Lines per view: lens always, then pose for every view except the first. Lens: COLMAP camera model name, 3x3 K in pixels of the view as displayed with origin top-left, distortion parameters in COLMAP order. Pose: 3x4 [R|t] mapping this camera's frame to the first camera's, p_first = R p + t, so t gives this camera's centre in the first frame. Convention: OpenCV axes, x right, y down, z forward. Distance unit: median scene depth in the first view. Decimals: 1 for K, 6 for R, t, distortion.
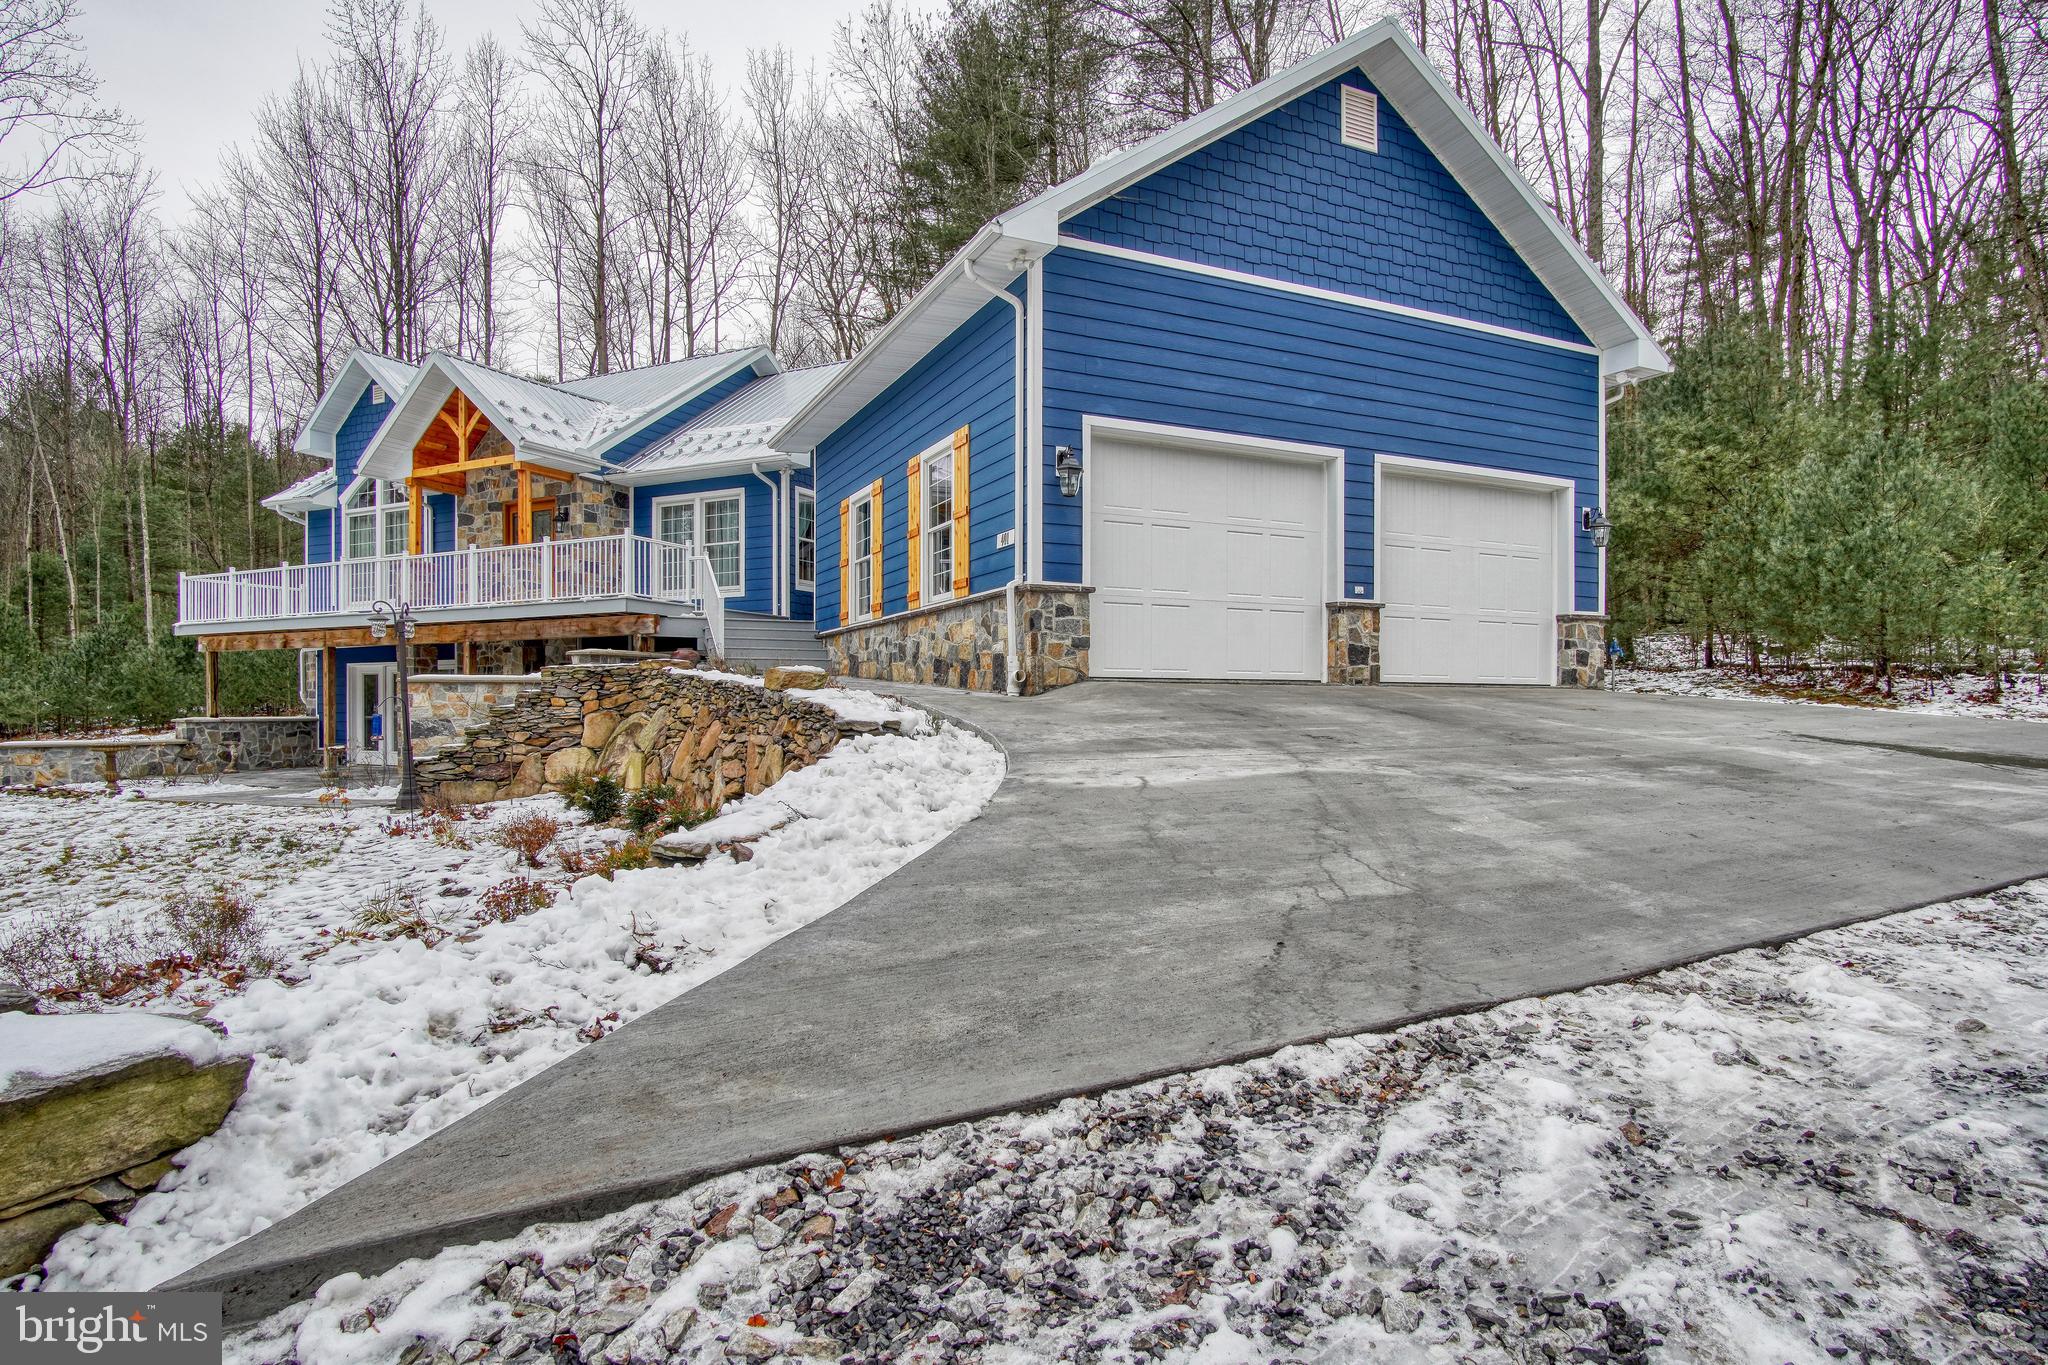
lens RADIAL K [[1124.2, 0, 1031.5], [0, 1124.2, 715.7], [0, 0, 1]] dist [-0.028424, 0.006645]
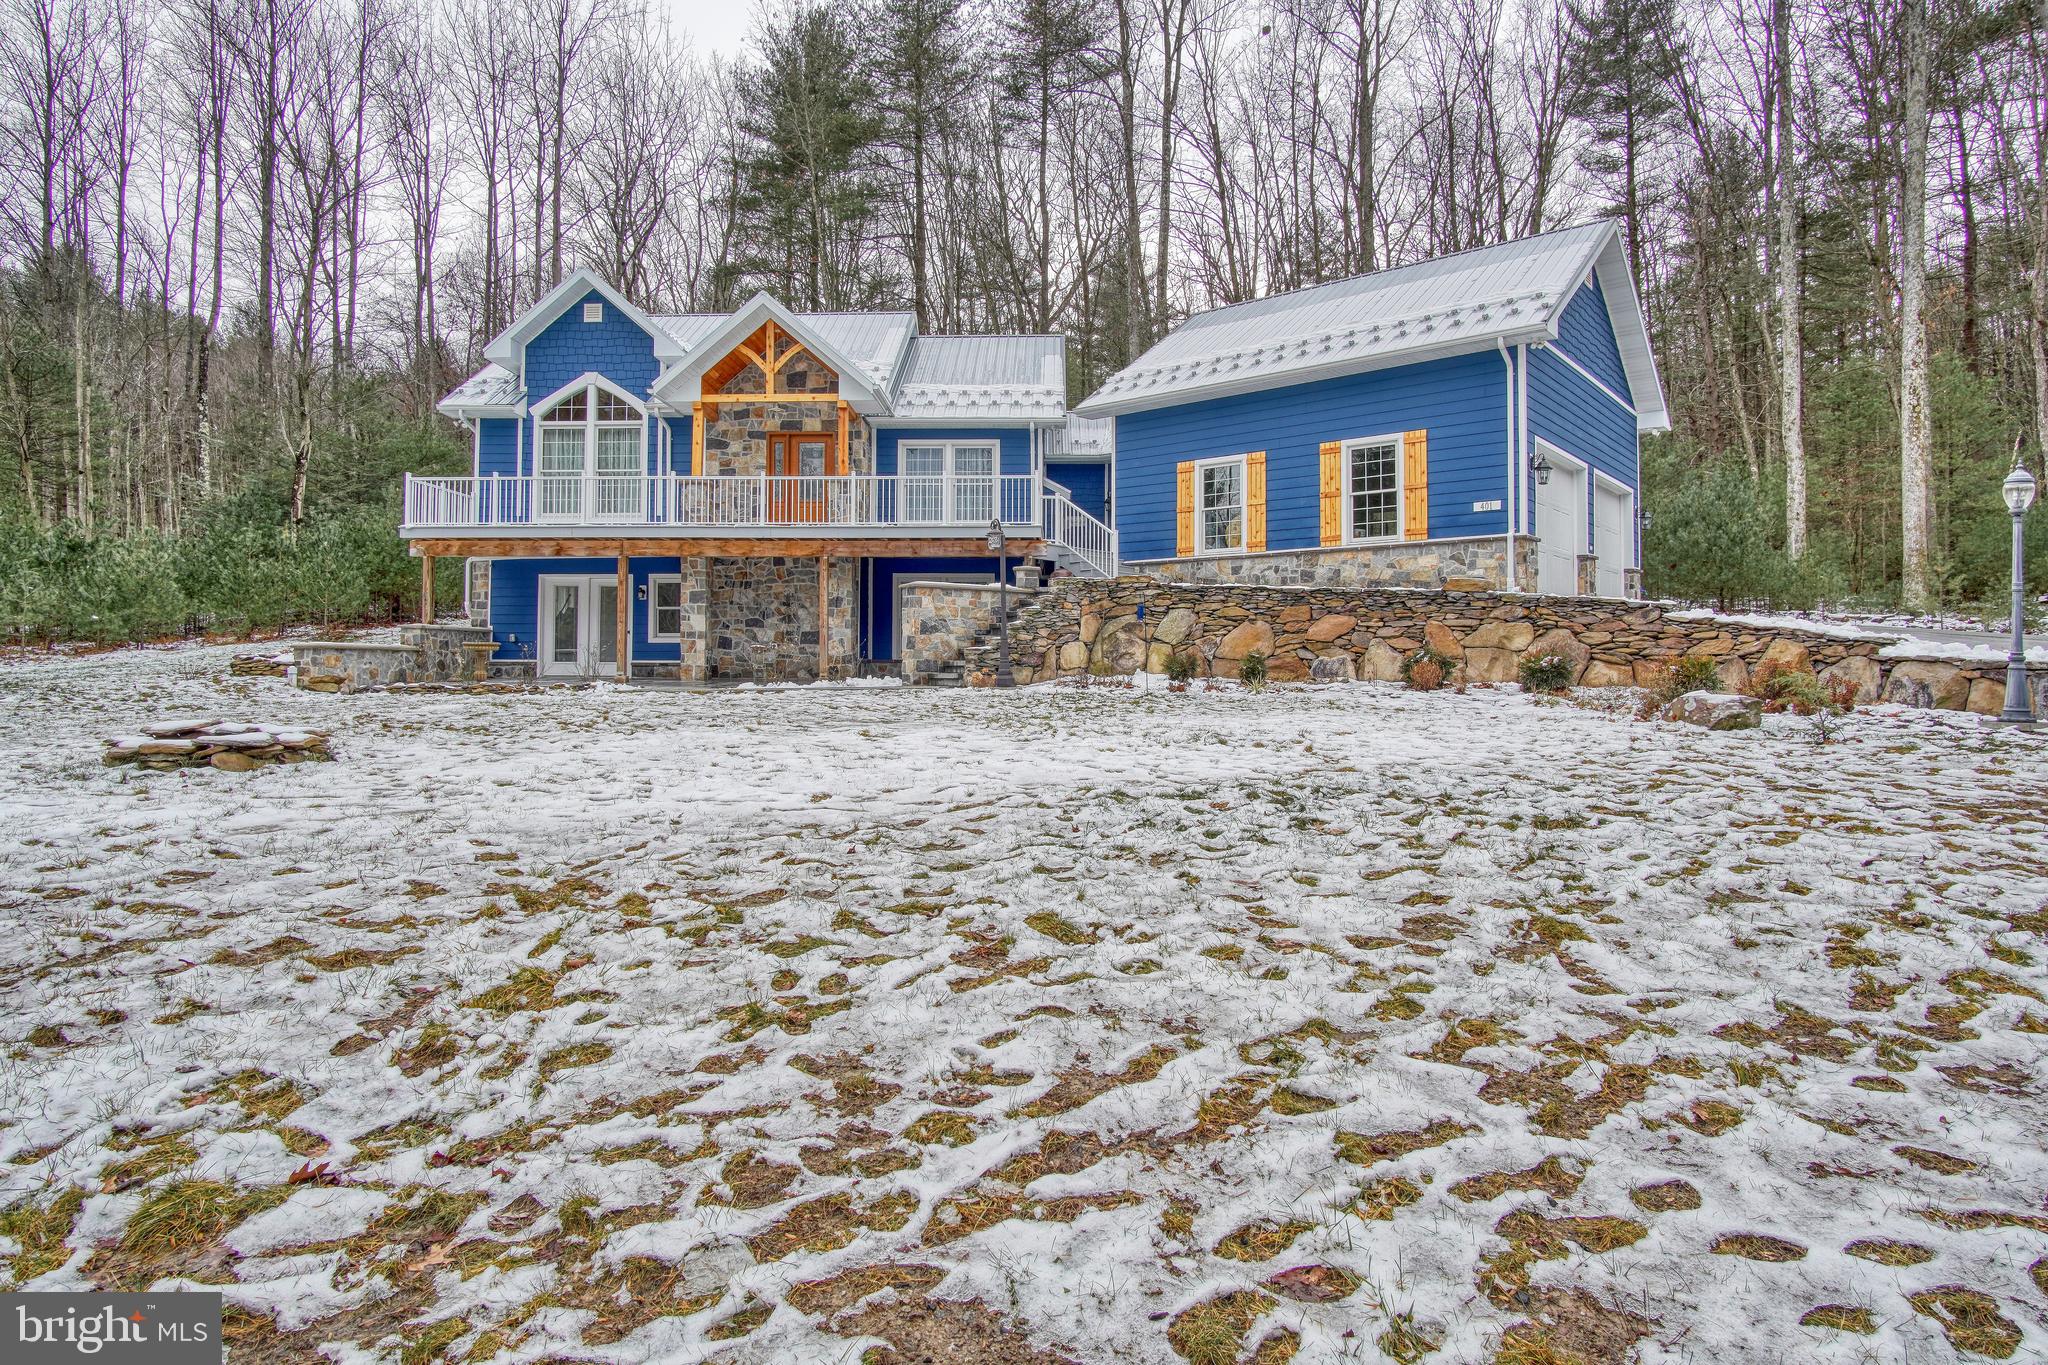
lens RADIAL K [[1124.2, 0, 1022.7], [0, 1124.2, 650.7], [0, 0, 1]] dist [-0.028424, 0.006645]
pose [[0.913442, 0.009983, 0.406847, -1.108518], [-0.001344, 0.999768, -0.021515, 0.074369], [-0.406967, 0.019106, 0.913243, -0.162514]]
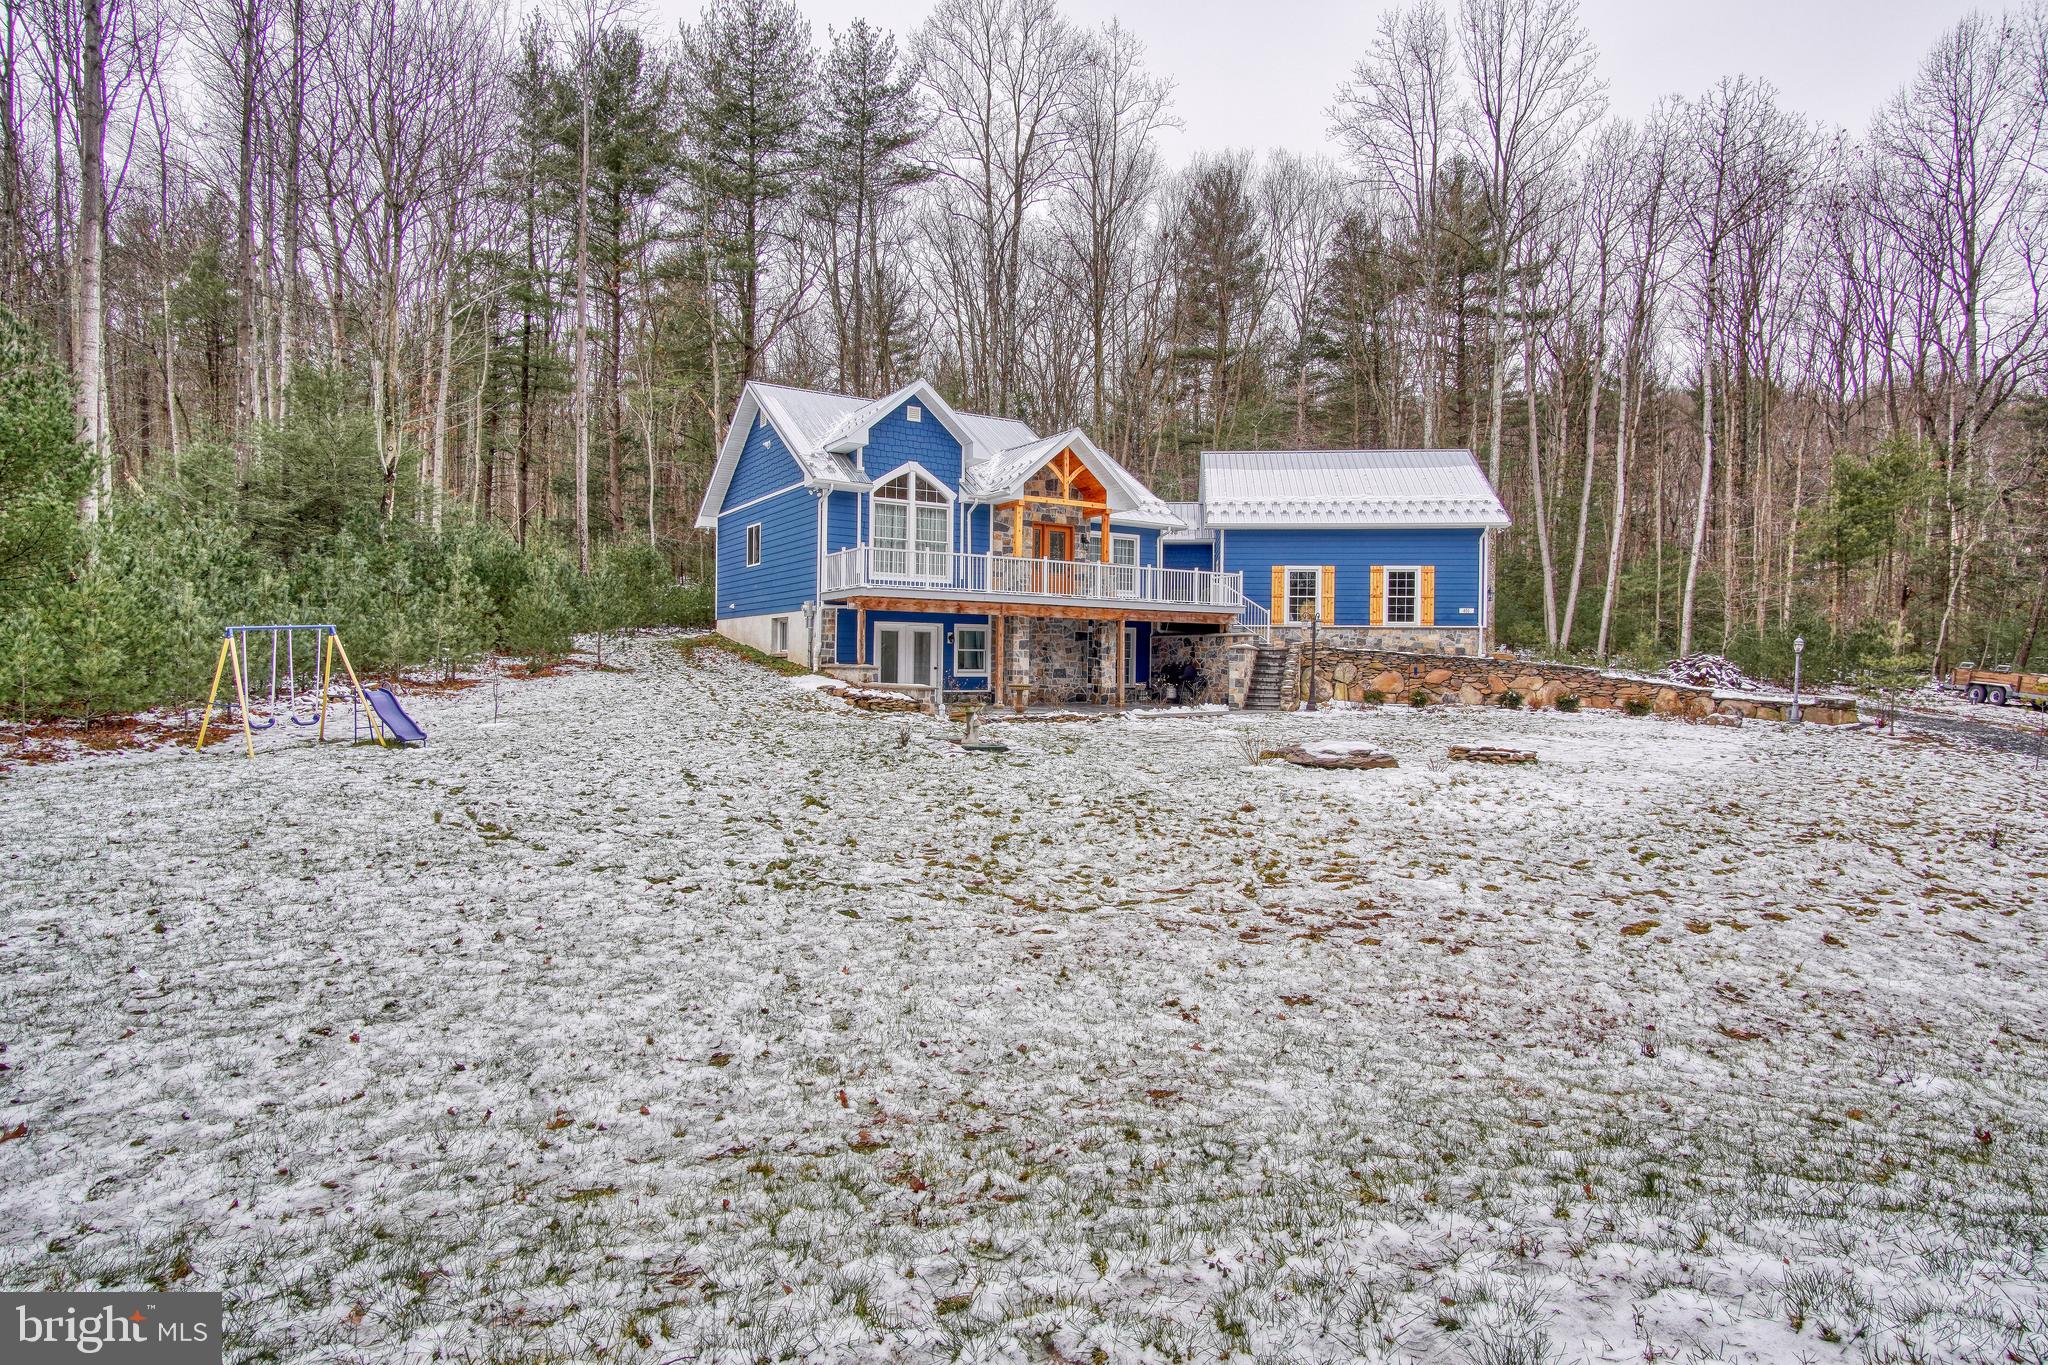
lens RADIAL K [[1124.2, 0, 1028.9], [0, 1124.2, 671.2], [0, 0, 1]] dist [-0.028424, 0.006645]
pose [[0.529794, 0.003294, 0.848120, -2.797709], [-0.005079, 0.999987, -0.000711, 0.013990], [-0.848111, -0.003931, 0.529804, 0.342990]]
